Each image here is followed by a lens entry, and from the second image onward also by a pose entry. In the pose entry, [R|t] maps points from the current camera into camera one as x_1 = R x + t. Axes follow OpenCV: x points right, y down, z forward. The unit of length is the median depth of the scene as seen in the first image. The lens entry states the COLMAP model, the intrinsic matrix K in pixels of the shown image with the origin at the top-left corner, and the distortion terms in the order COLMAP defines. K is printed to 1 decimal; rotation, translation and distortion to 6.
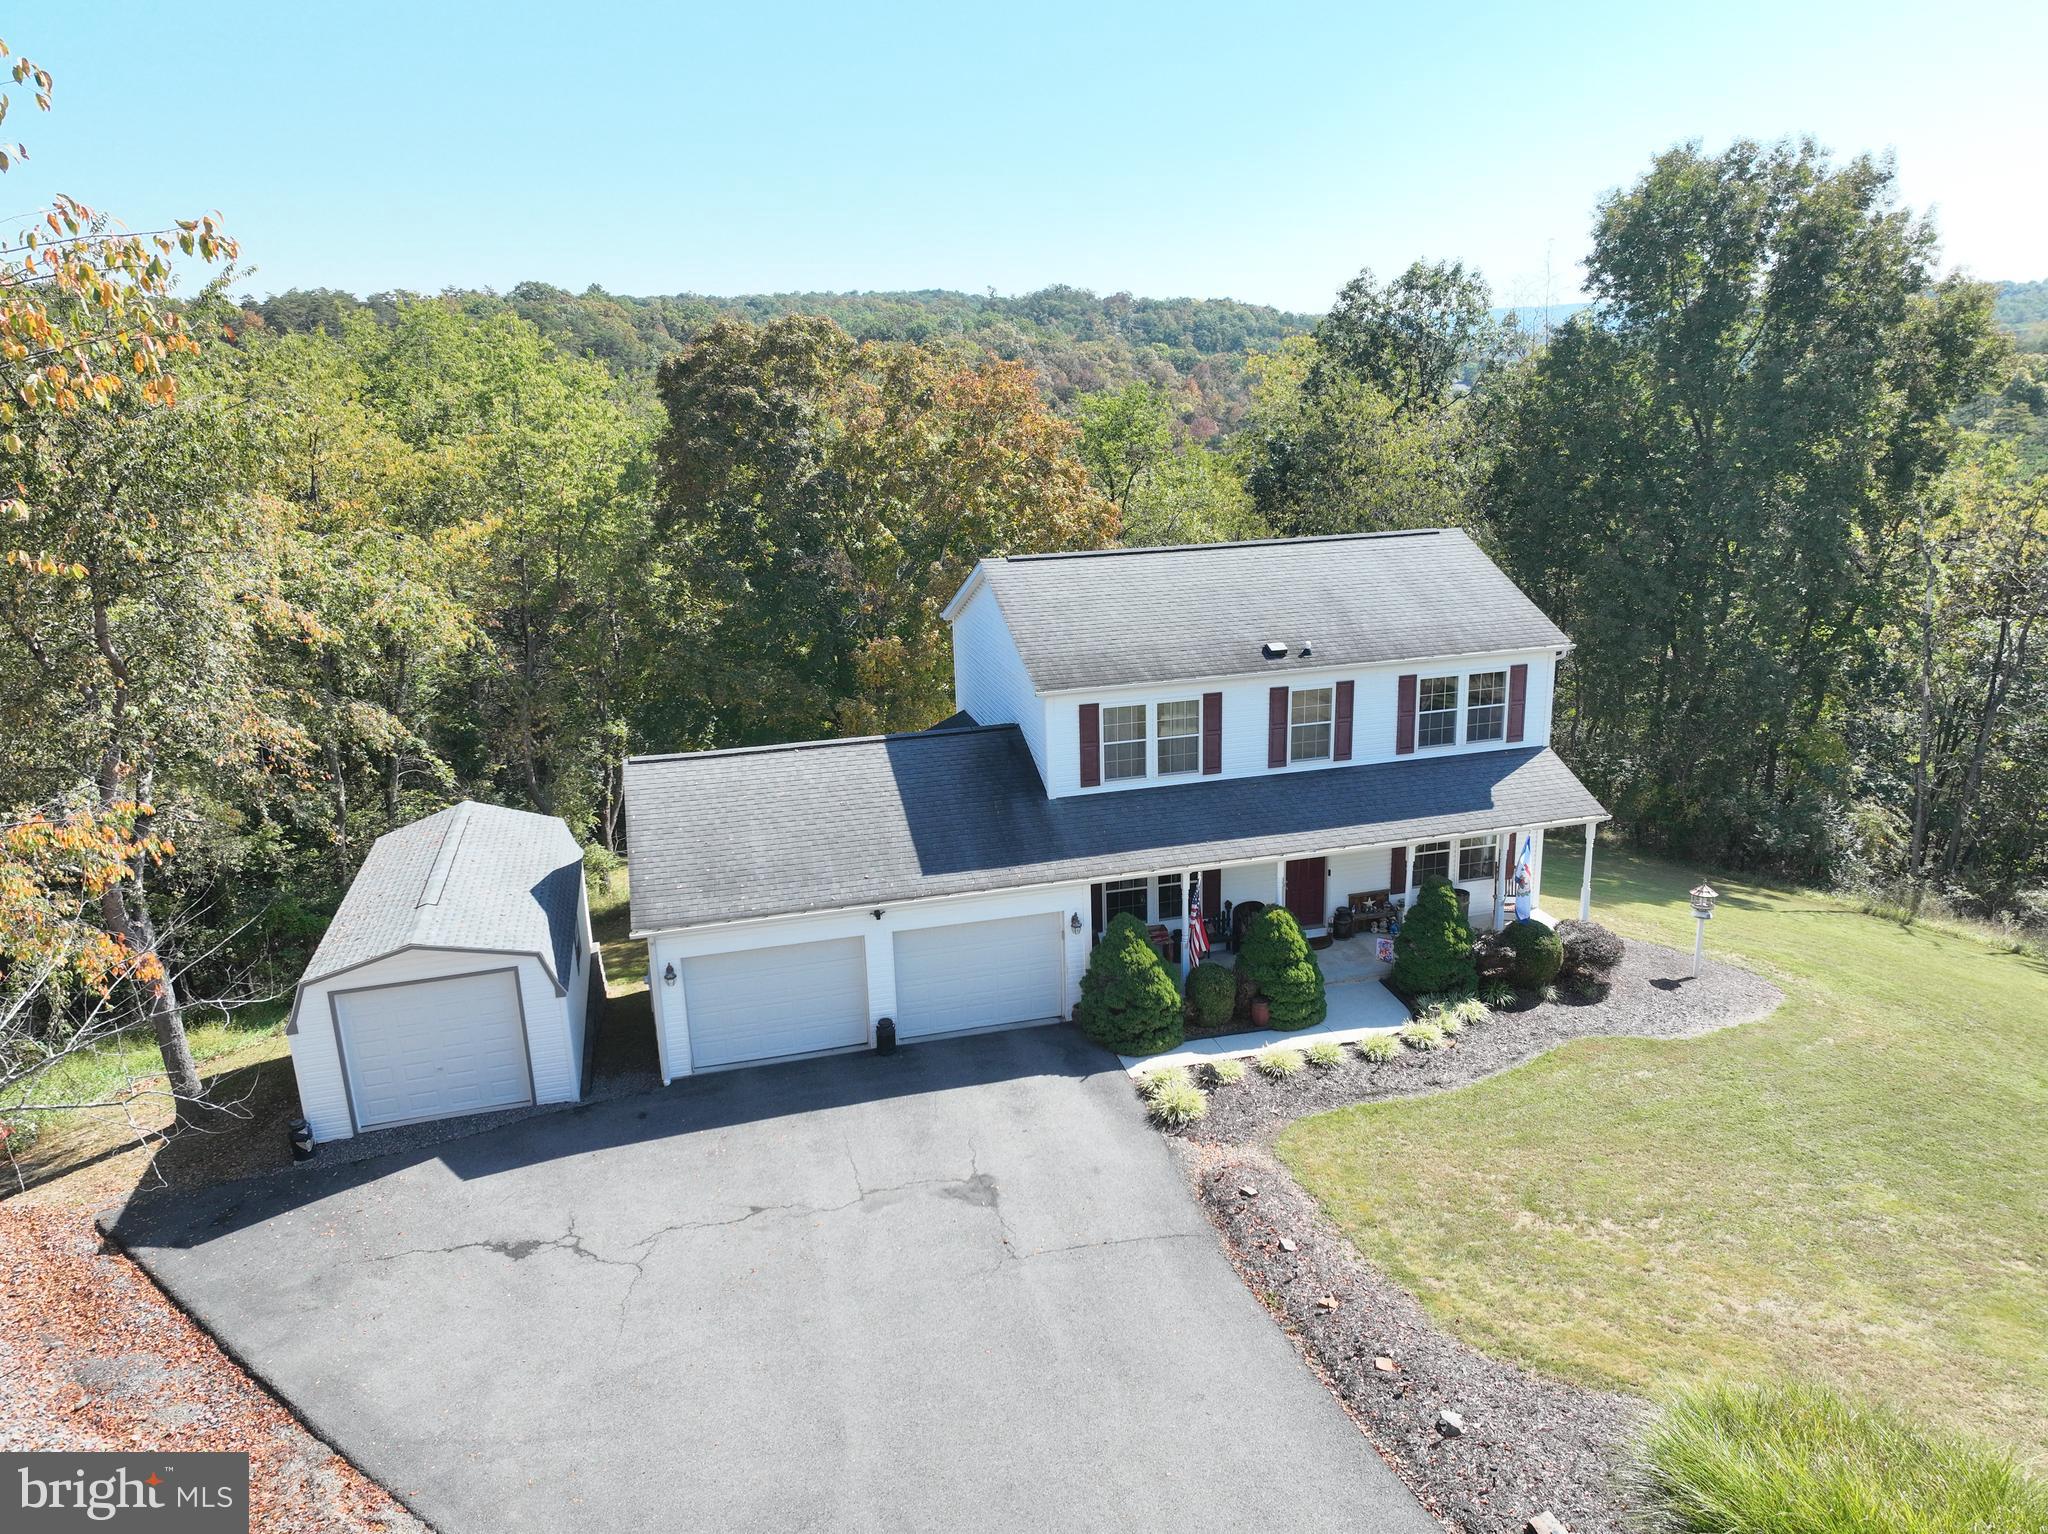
lens RADIAL K [[1442.7, 0, 1032.9], [0, 1442.7, 759.1], [0, 0, 1]] dist [-0.003916, 0.020512]
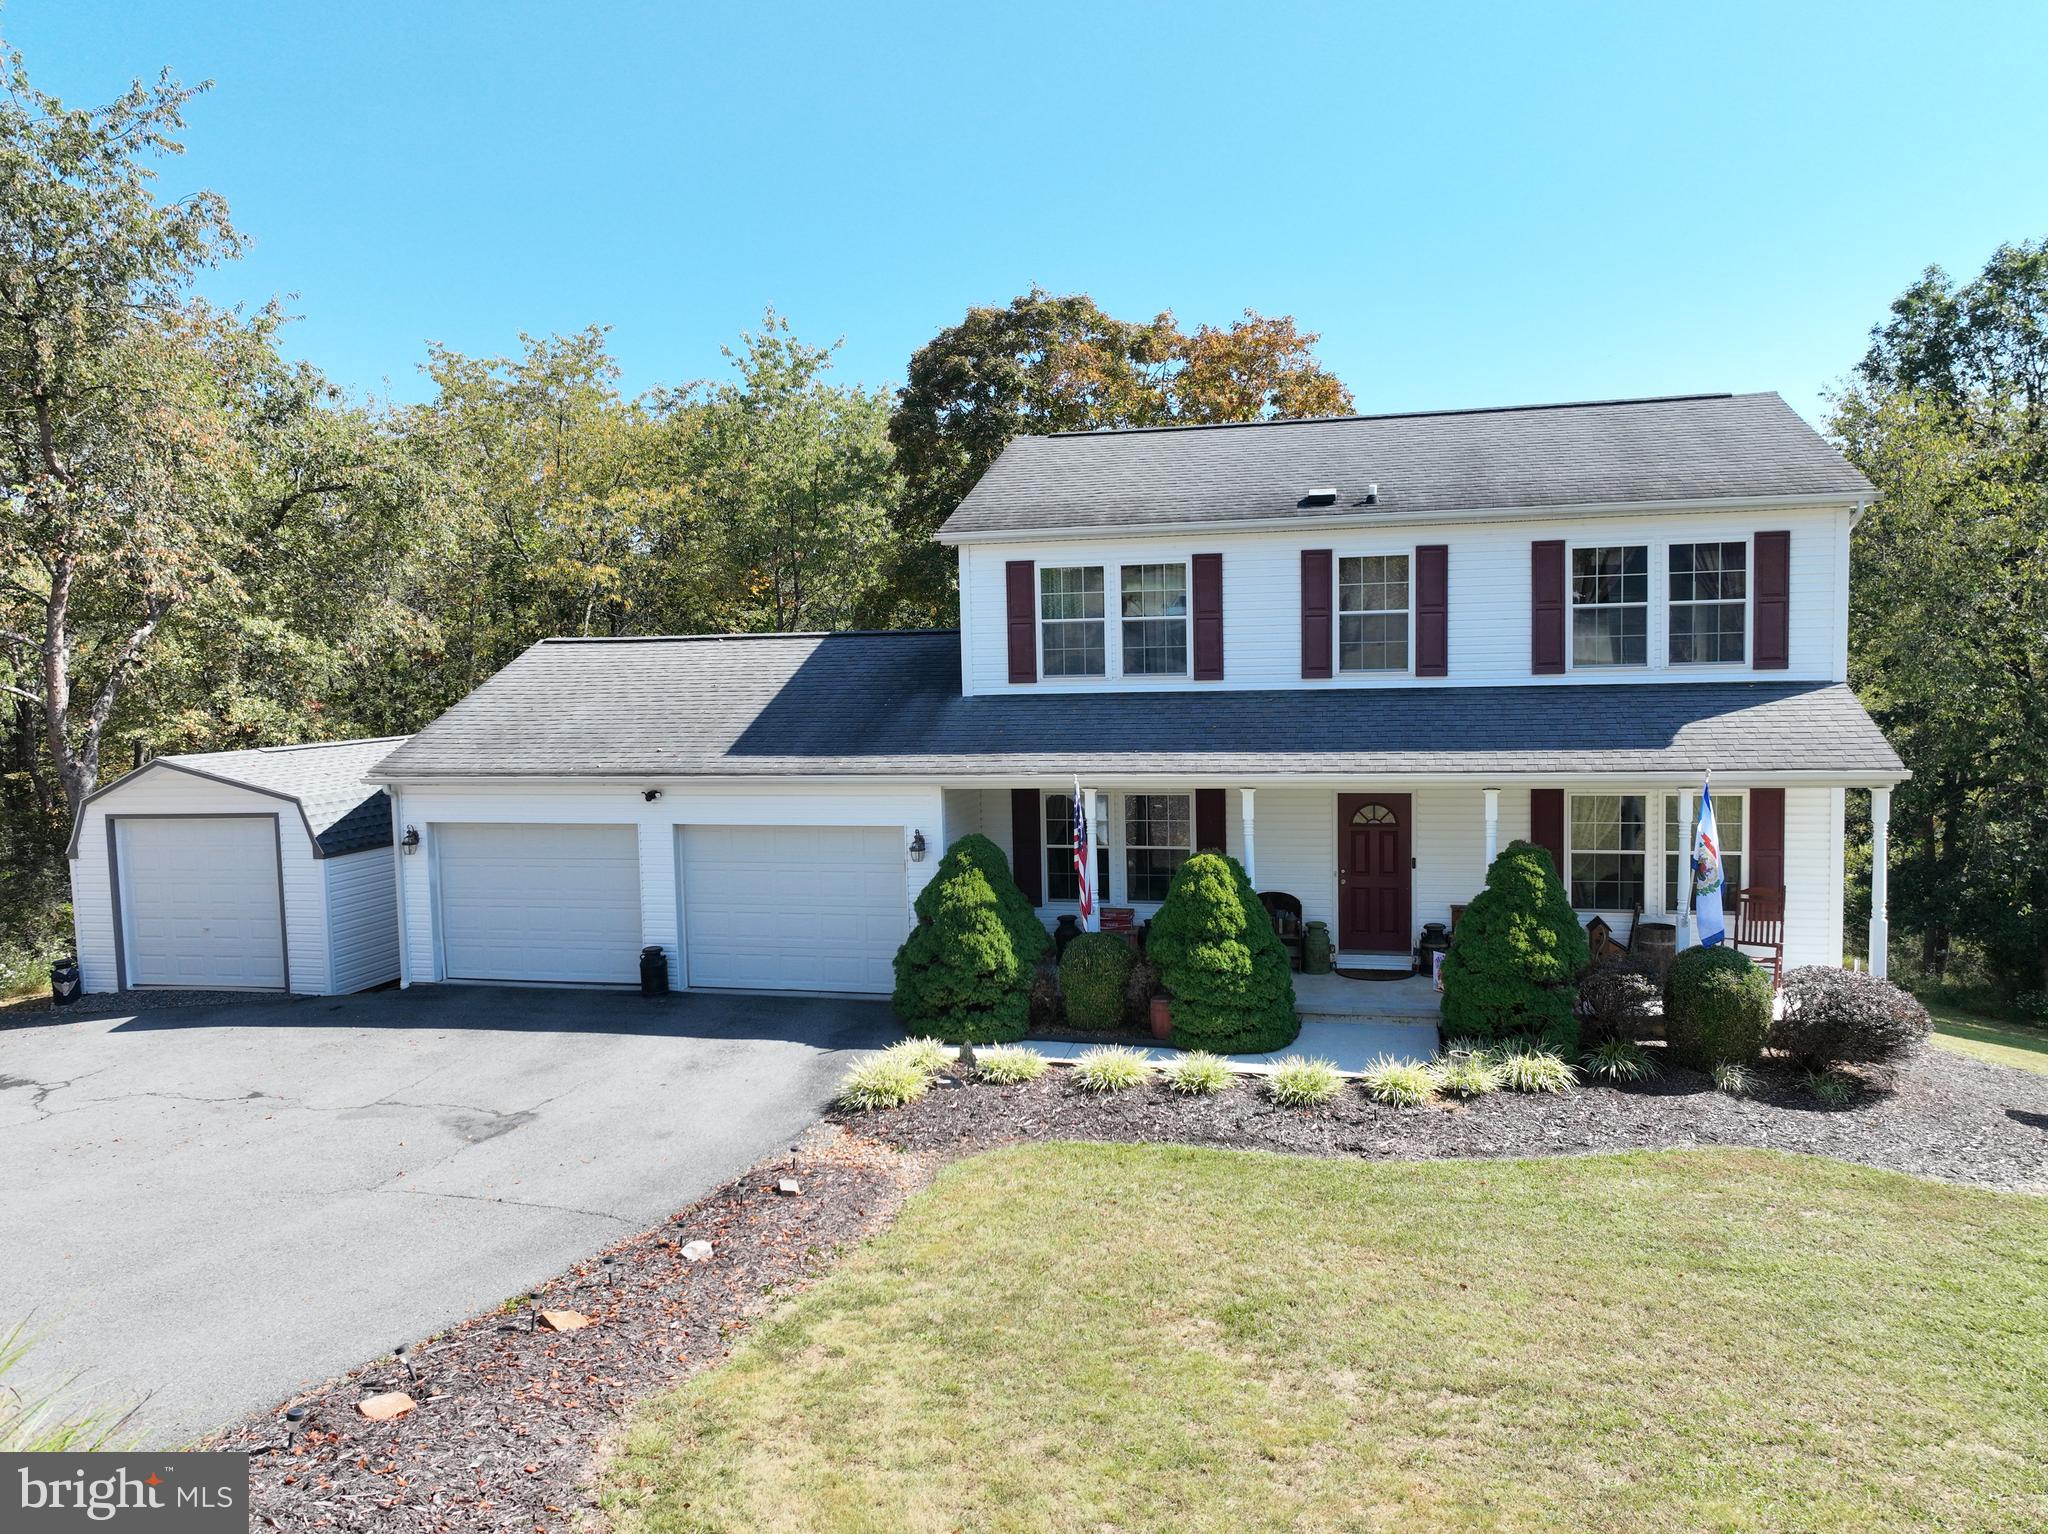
lens RADIAL K [[1442.7, 0, 1032.9], [0, 1442.7, 759.1], [0, 0, 1]] dist [-0.003916, 0.020512]
pose [[0.881284, 0.043600, -0.470572, 0.379833], [-0.130399, 0.979514, -0.153455, 0.163911], [0.454242, 0.196599, 0.868915, 0.408634]]
